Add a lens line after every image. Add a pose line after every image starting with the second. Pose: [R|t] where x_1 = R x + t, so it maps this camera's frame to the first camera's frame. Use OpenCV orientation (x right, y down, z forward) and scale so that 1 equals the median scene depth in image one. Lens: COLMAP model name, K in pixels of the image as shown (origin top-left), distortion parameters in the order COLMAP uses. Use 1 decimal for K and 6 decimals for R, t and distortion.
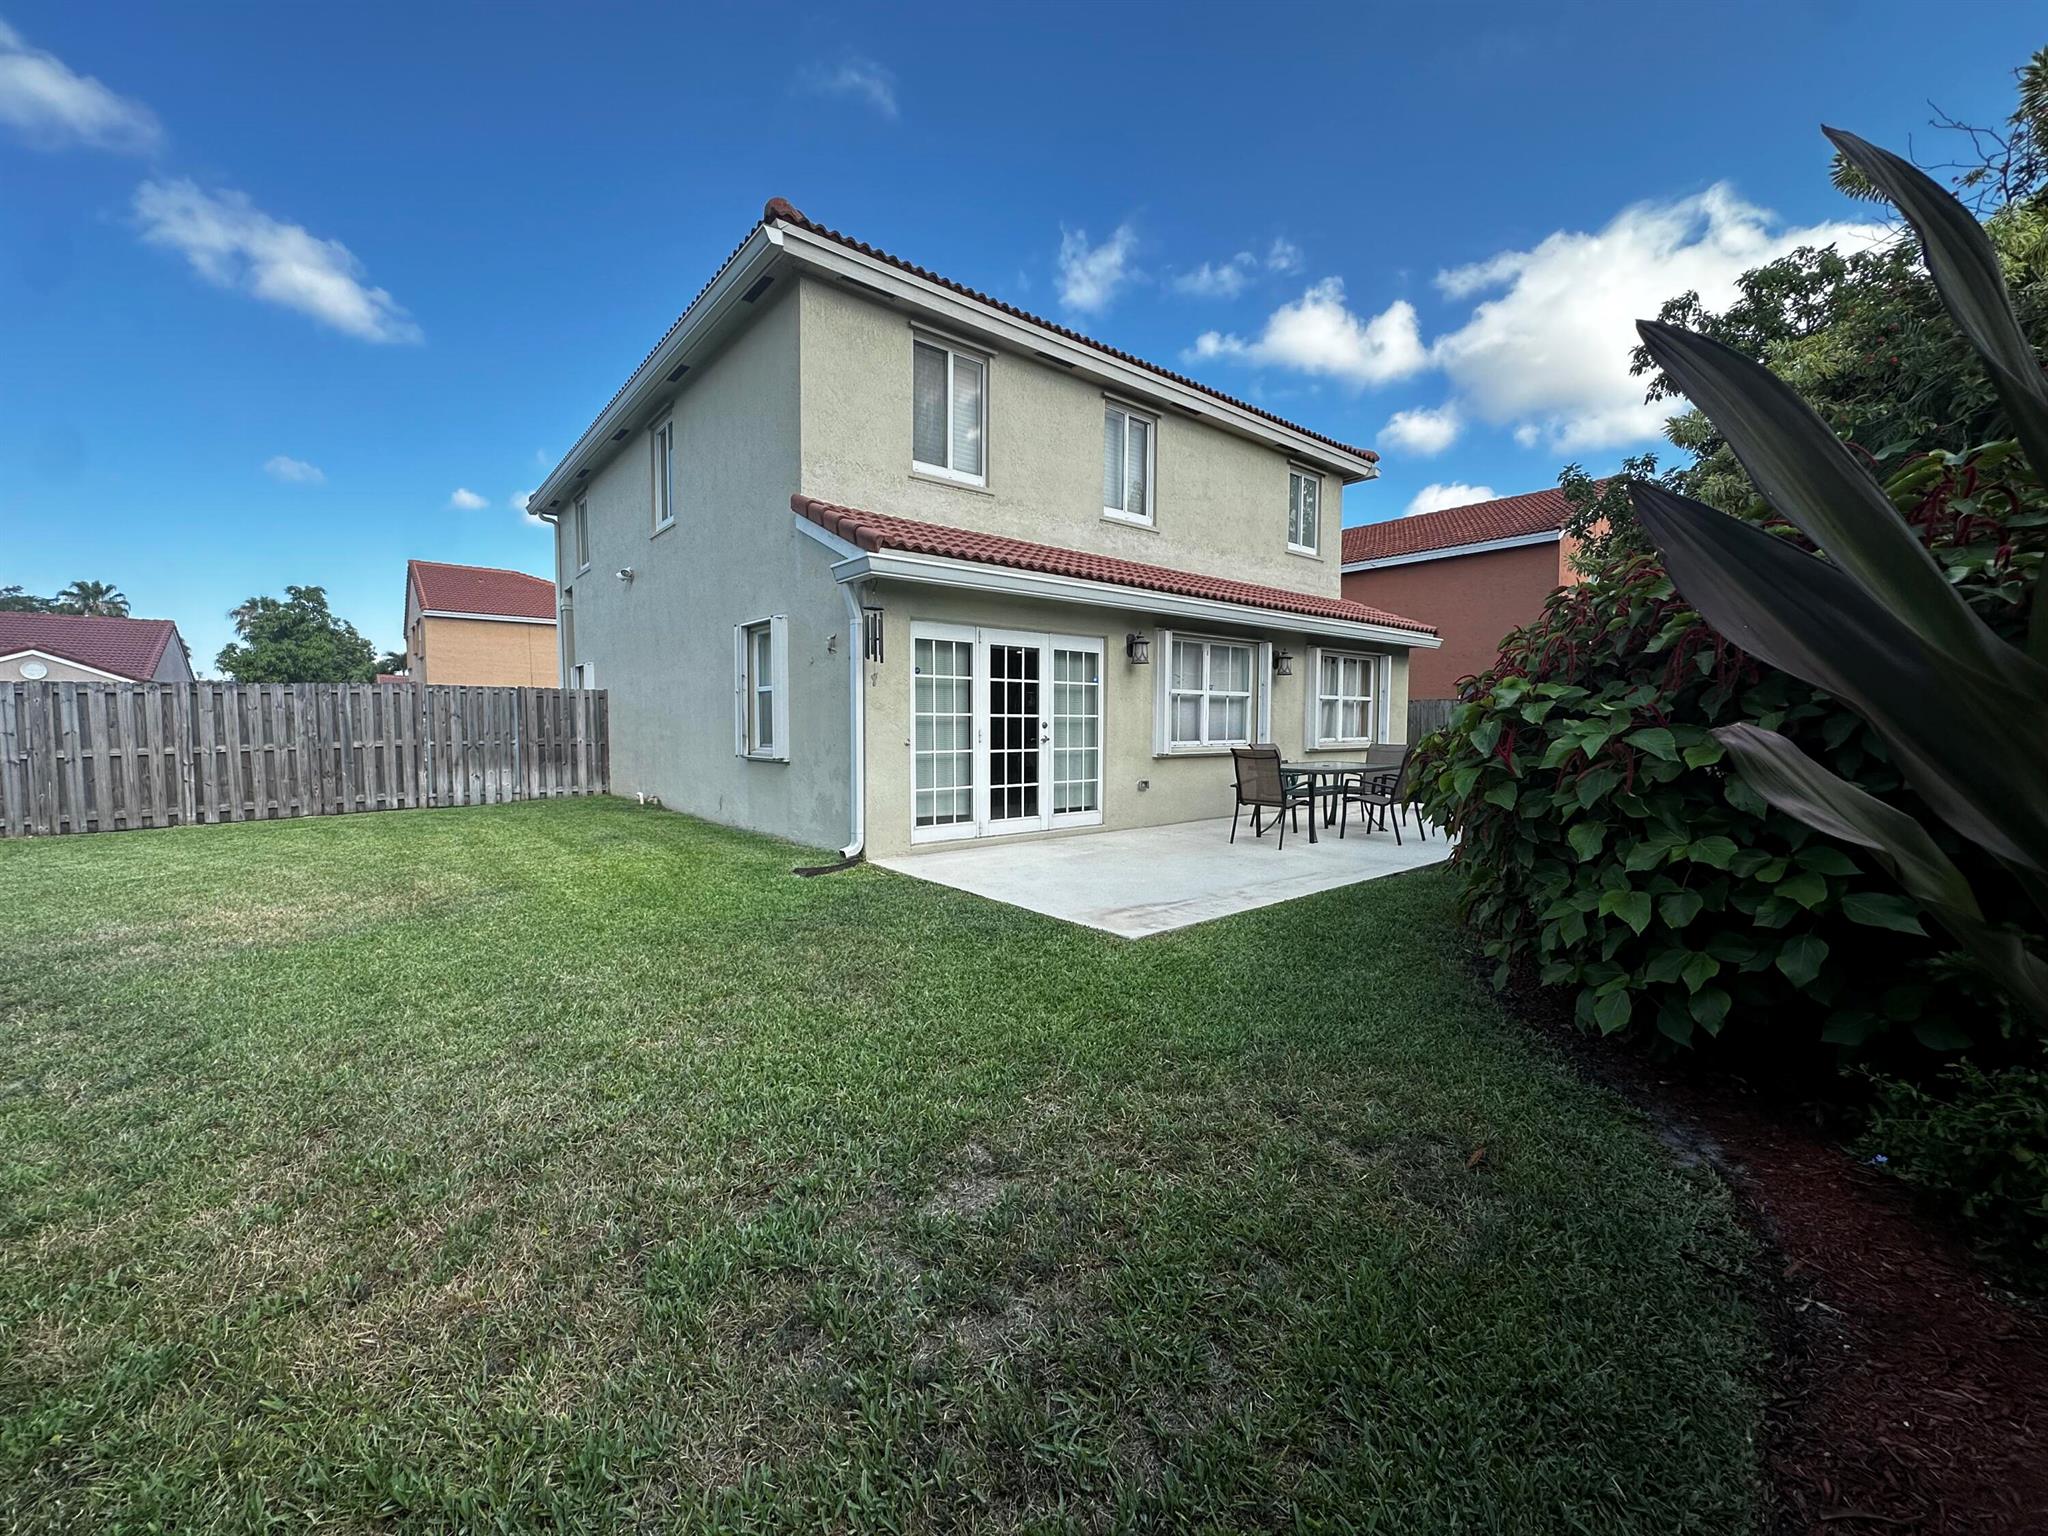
lens RADIAL K [[825.5, 0, 1034.8], [0, 825.5, 774.9], [0, 0, 1]] dist [-0.001644, 0.000472]
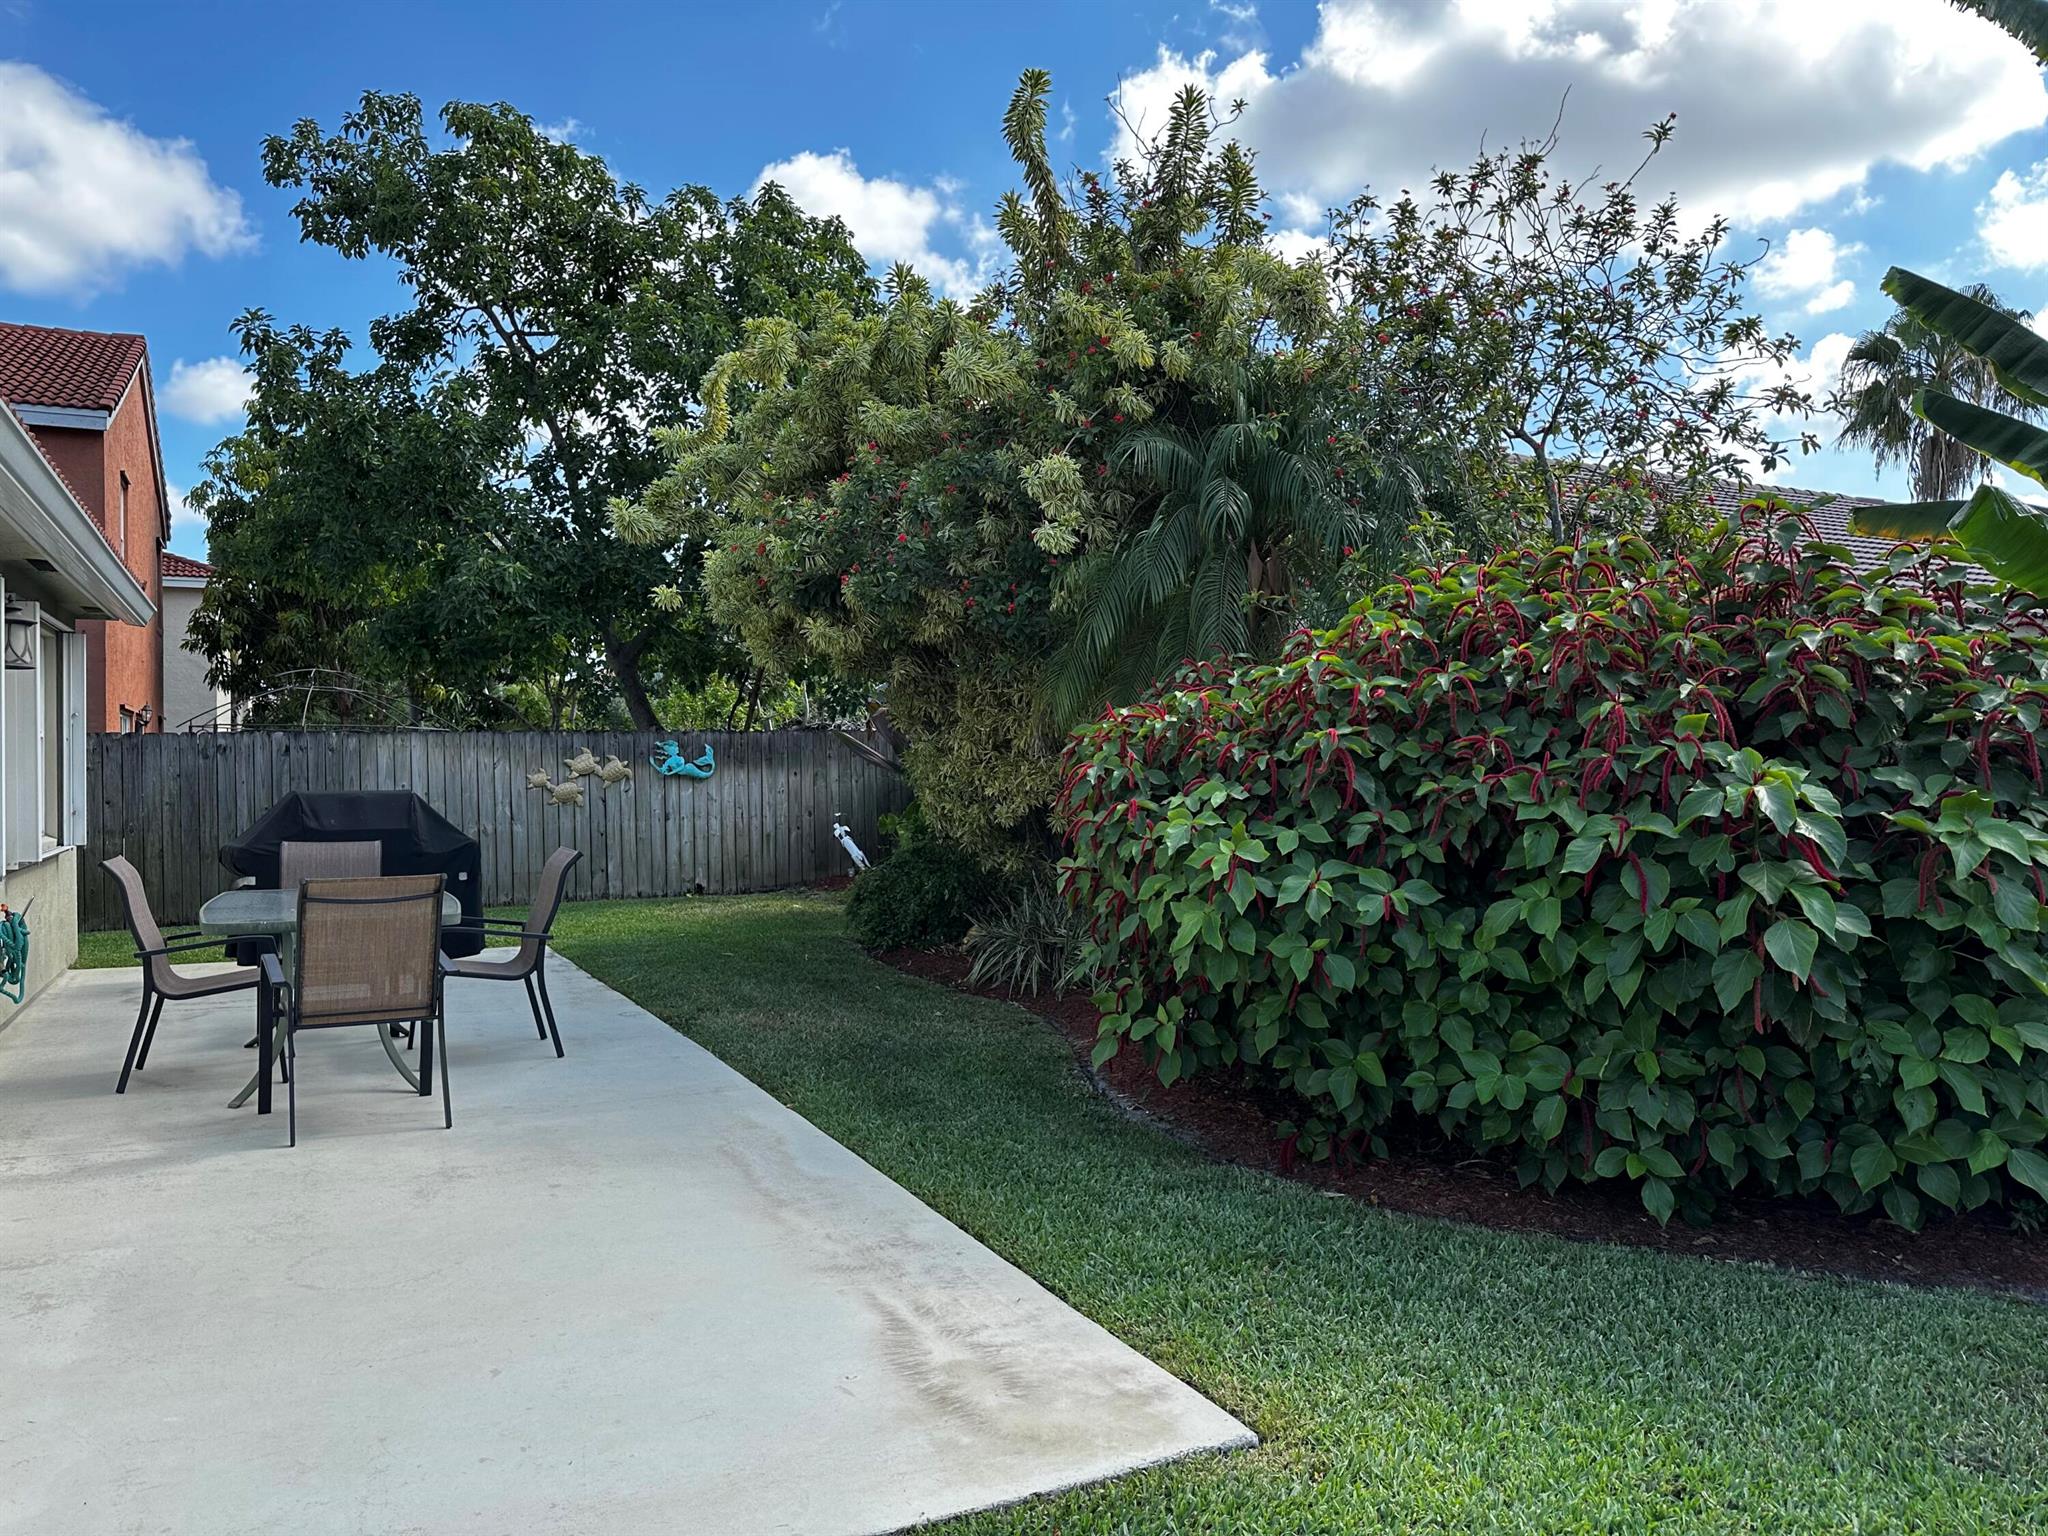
lens RADIAL K [[1430.2, 0, 1013.9], [0, 1430.2, 776.5], [0, 0, 1]] dist [0.047595, -0.053666]
pose [[0.218728, -0.007106, 0.975760, -0.315610], [0.060272, 0.998162, -0.006242, -0.055142], [-0.973923, 0.060176, 0.218755, 0.584729]]
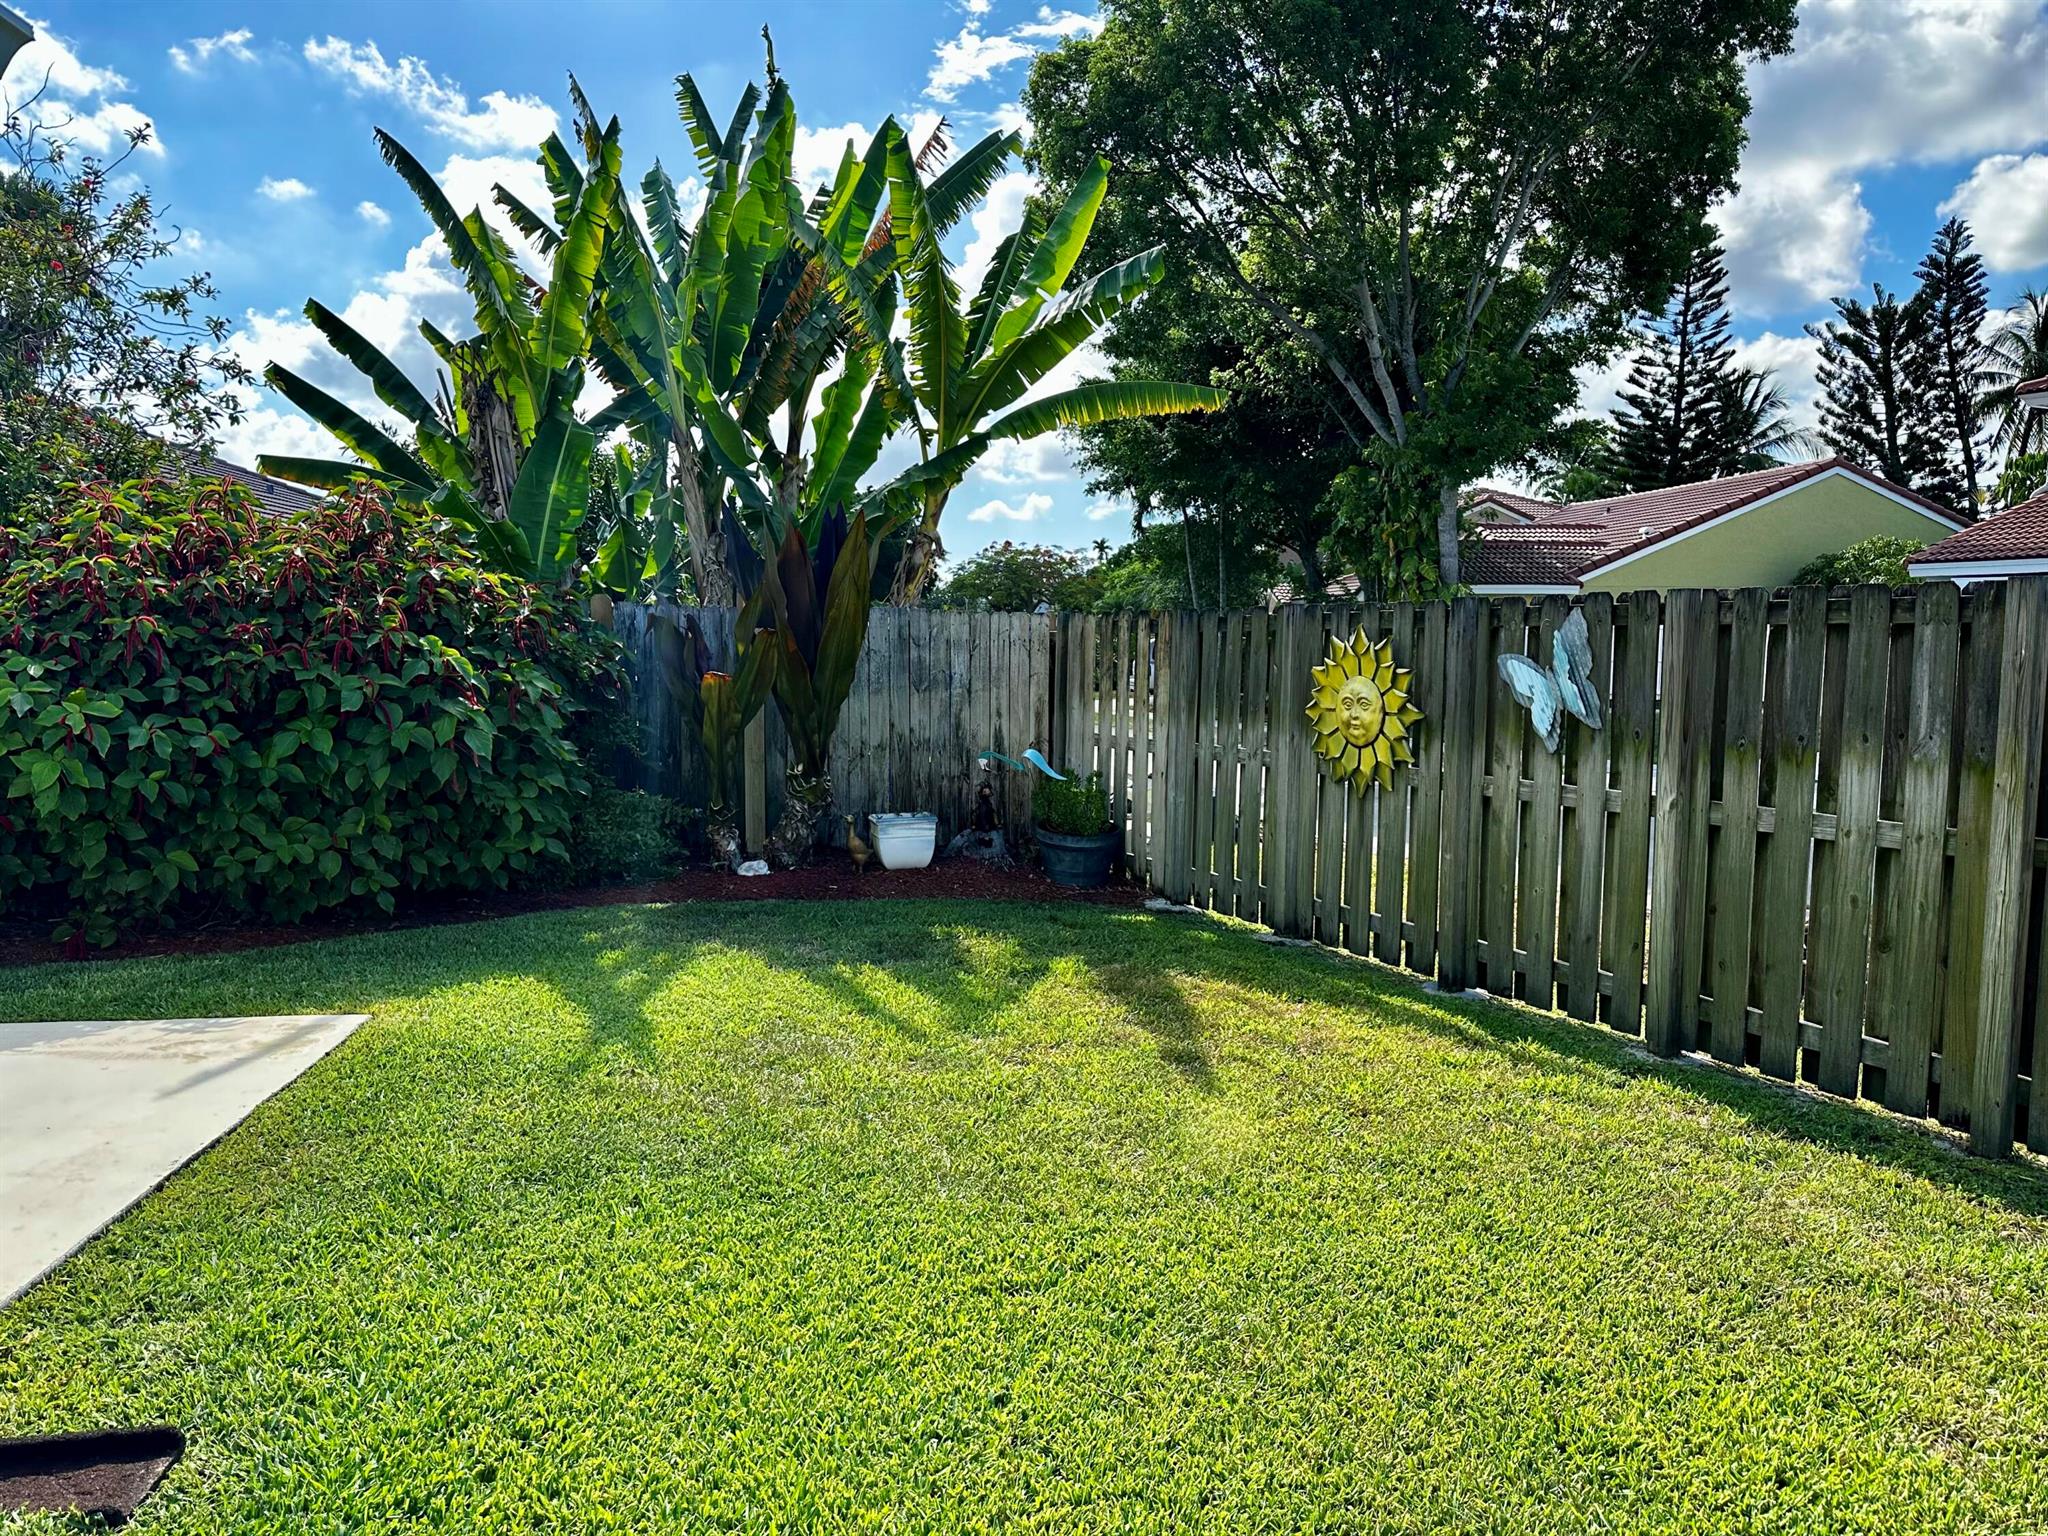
lens RADIAL K [[1430.2, 0, 1023.0], [0, 1430.2, 772.1], [0, 0, 1]] dist [0.047595, -0.053666]
pose [[-0.846002, -0.052358, 0.530602, -0.560498], [0.026048, 0.989920, 0.139213, -0.084742], [-0.532543, 0.131596, -0.836111, 1.015330]]
